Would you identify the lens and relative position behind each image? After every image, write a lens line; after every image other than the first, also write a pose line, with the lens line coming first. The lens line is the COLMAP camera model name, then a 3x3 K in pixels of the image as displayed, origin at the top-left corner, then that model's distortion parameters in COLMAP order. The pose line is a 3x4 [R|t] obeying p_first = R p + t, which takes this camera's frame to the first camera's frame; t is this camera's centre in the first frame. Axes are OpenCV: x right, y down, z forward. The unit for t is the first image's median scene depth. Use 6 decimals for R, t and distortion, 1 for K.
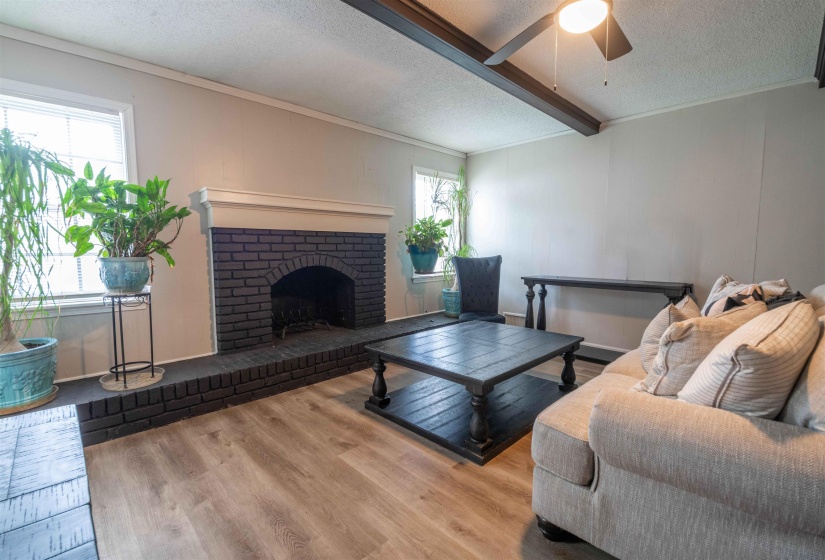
lens RADIAL K [[370.3, 0, 407.8], [0, 370.3, 283.4], [0, 0, 1]] dist [-0.017398, -0.001573]
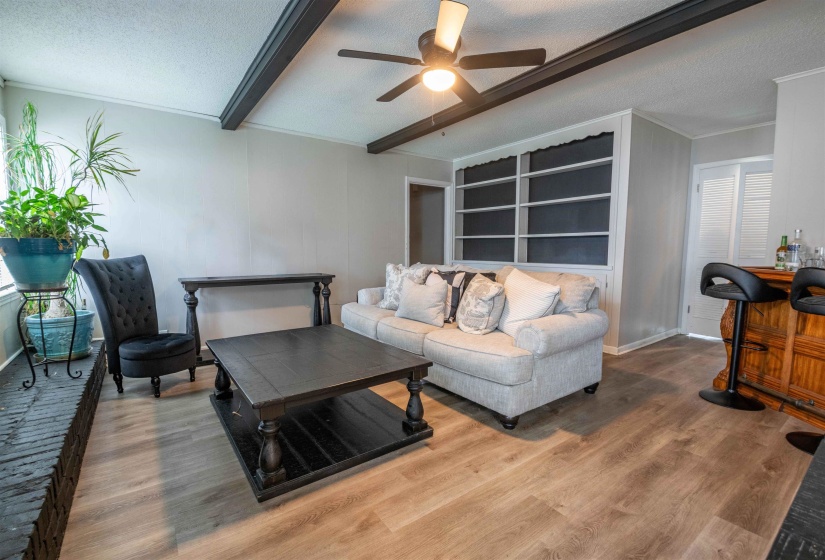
lens RADIAL K [[370.3, 0, 407.8], [0, 370.3, 281.5], [0, 0, 1]] dist [-0.017398, -0.001573]
pose [[0.127886, -0.084402, 0.988191, -0.539159], [0.084148, 0.993703, 0.073983, -0.044186], [-0.988213, 0.073693, 0.134183, 0.529230]]
